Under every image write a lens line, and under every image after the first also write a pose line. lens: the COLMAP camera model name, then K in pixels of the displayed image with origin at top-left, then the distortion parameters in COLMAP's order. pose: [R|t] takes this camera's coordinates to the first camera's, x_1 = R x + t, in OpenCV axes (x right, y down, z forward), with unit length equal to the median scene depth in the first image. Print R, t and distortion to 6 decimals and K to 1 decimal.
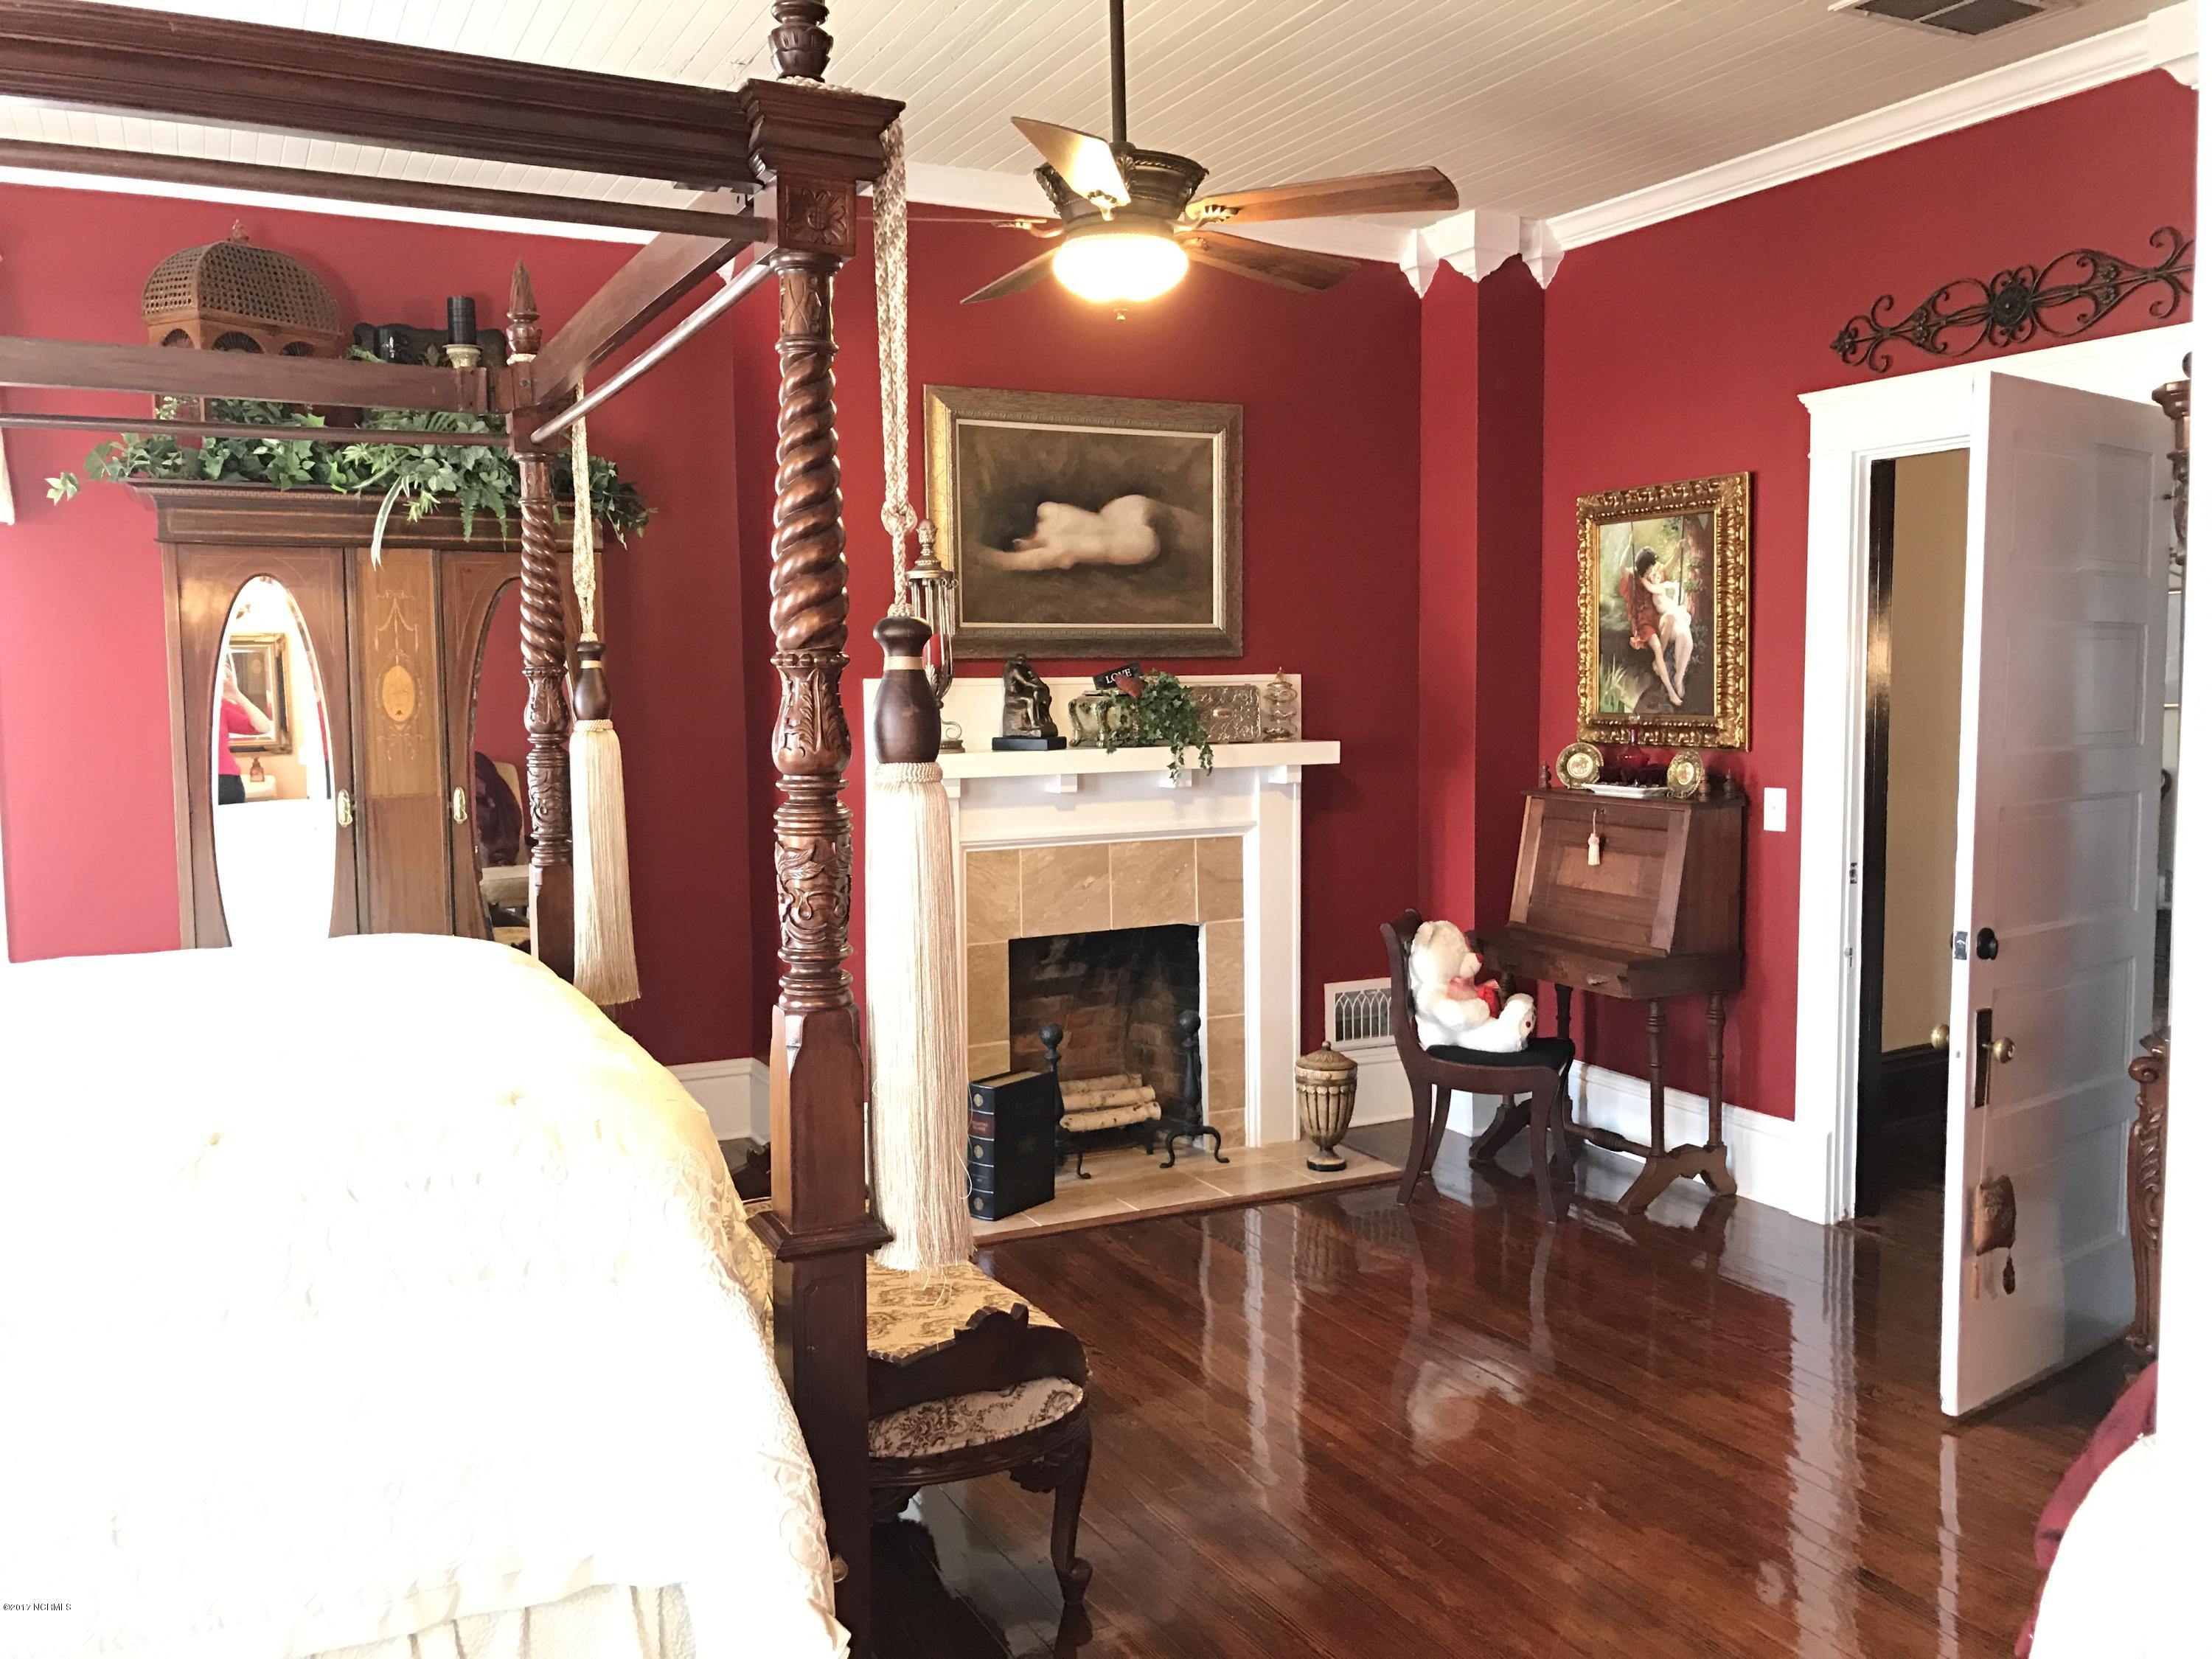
lens RADIAL K [[1826.6, 0, 1105.7], [0, 1826.6, 822.1], [0, 0, 1]] dist [0.015231, -0.007997]
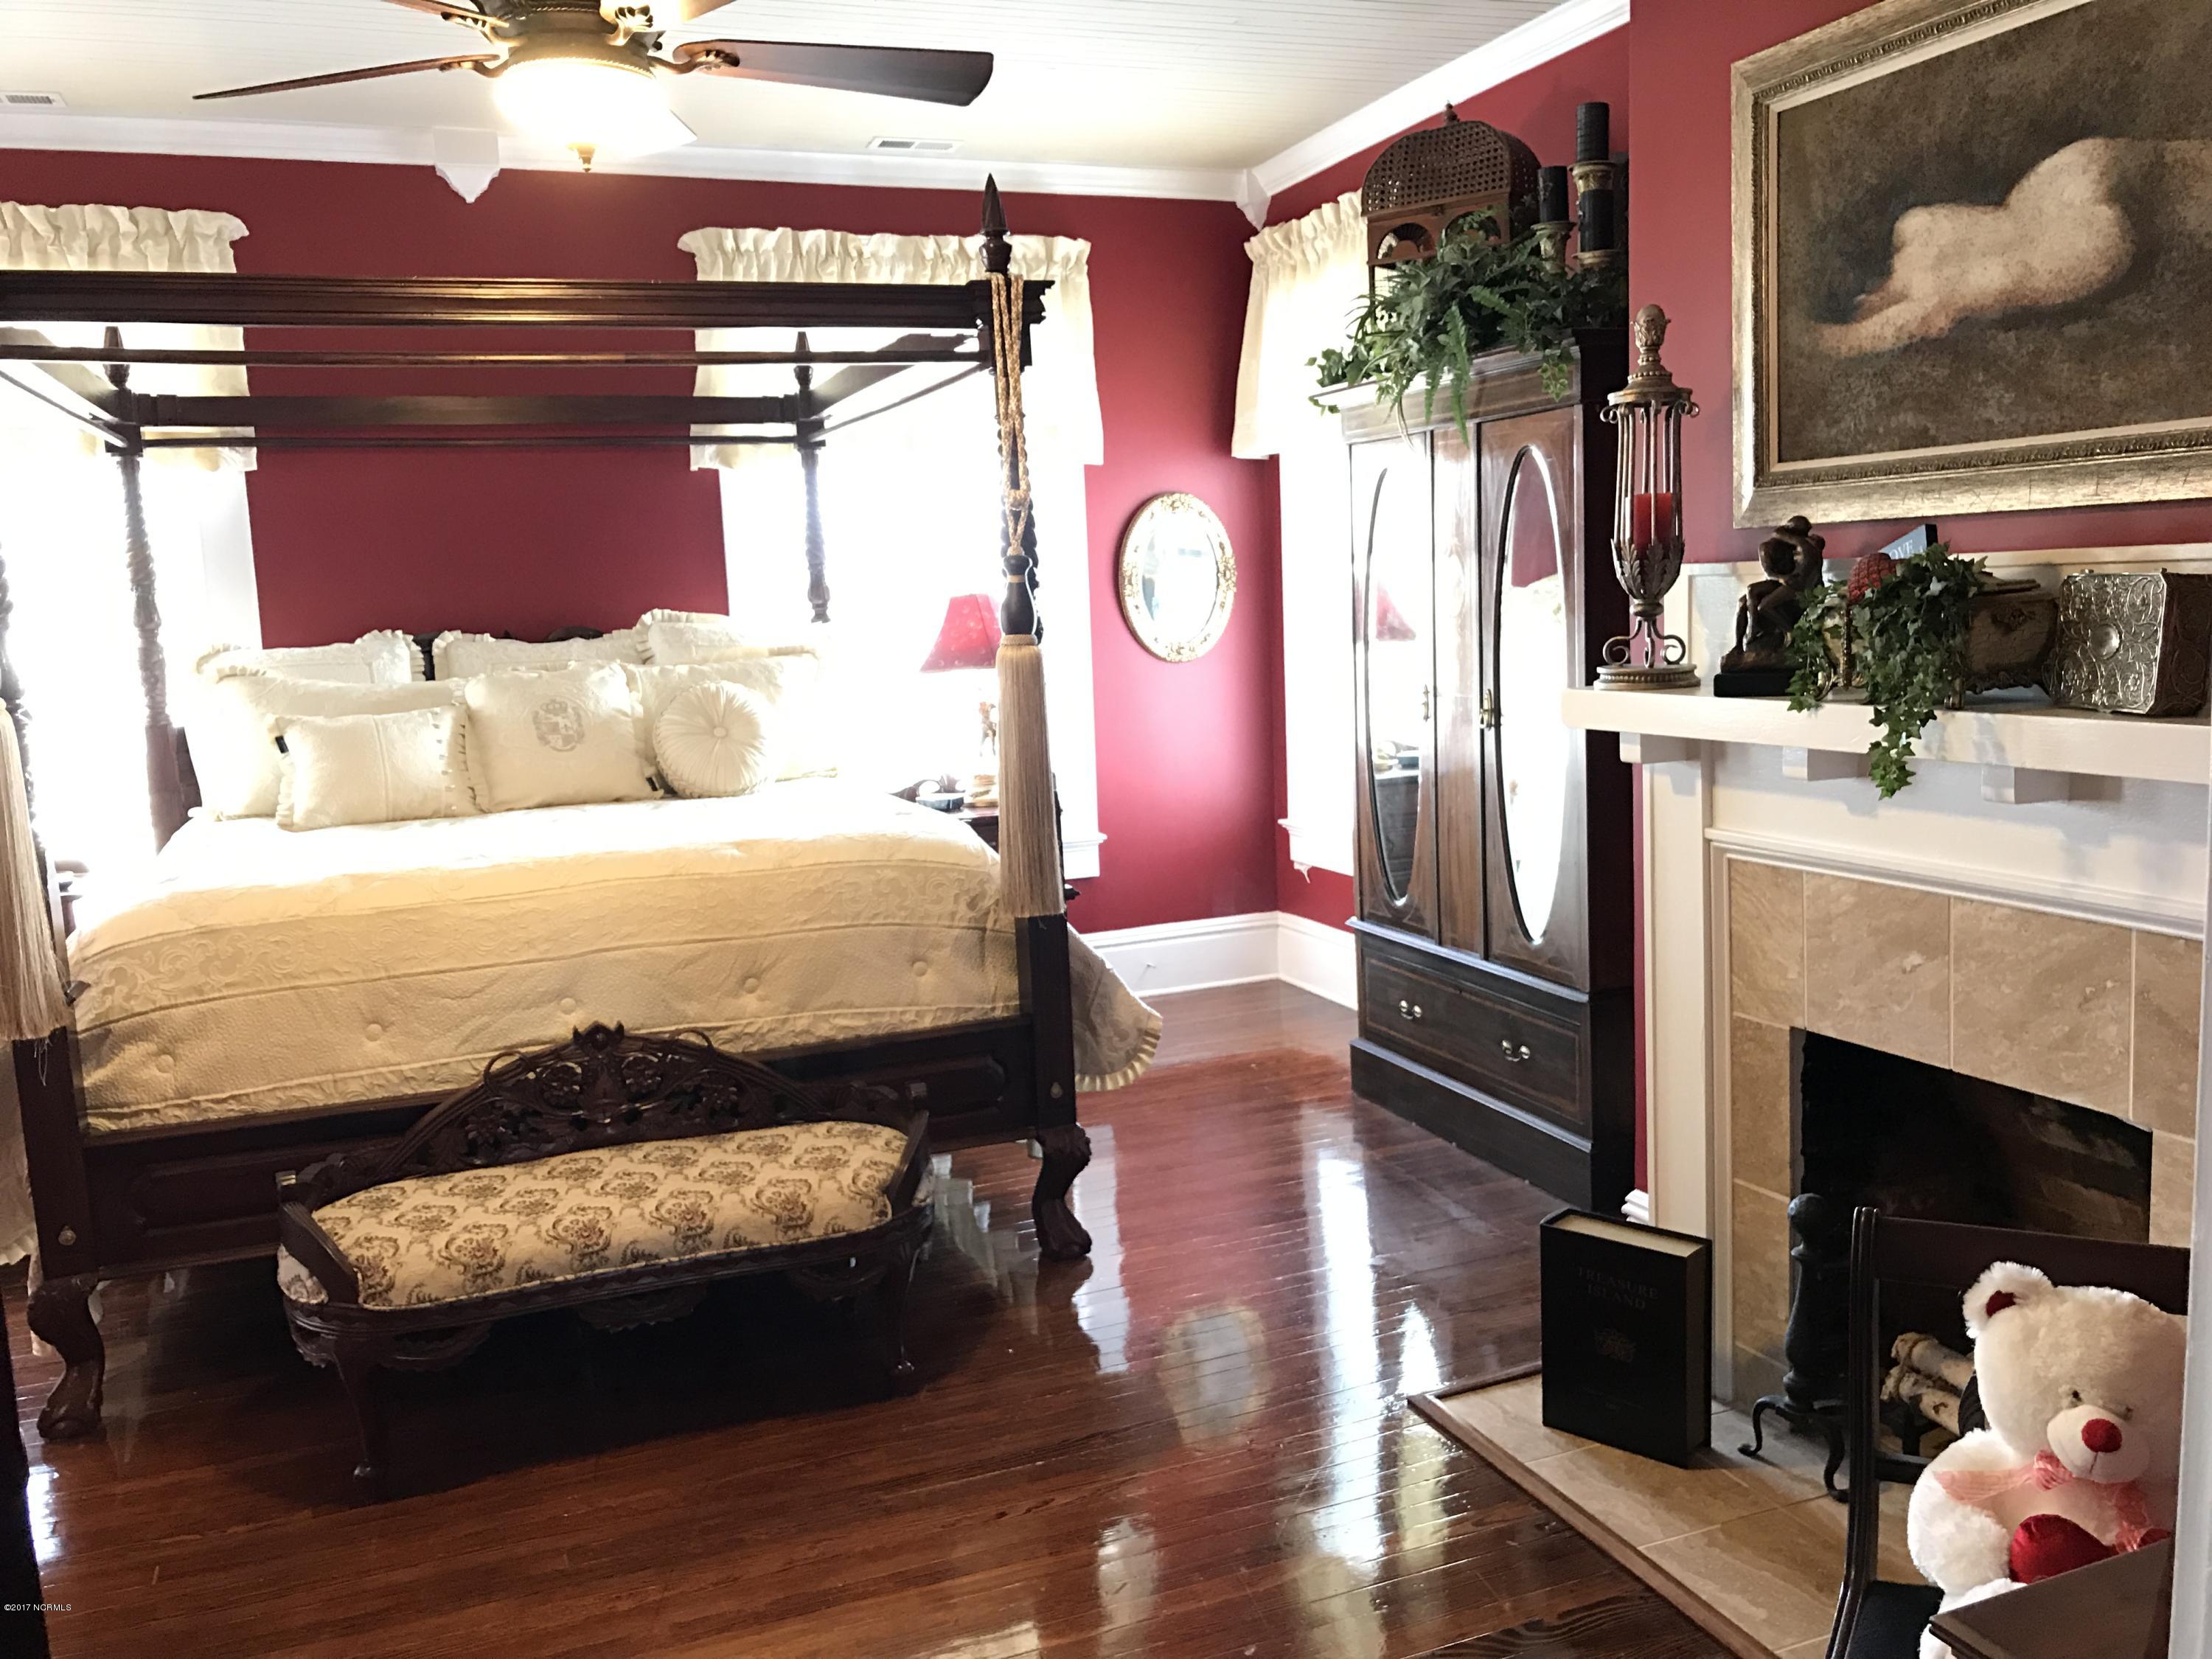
lens RADIAL K [[1826.6, 0, 1106.3], [0, 1826.6, 838.2], [0, 0, 1]] dist [0.015231, -0.007997]
pose [[-0.088725, 0.151911, -0.984404, 0.512203], [-0.036030, 0.987165, 0.155585, -0.073377], [0.995404, 0.049272, -0.082113, 0.823860]]
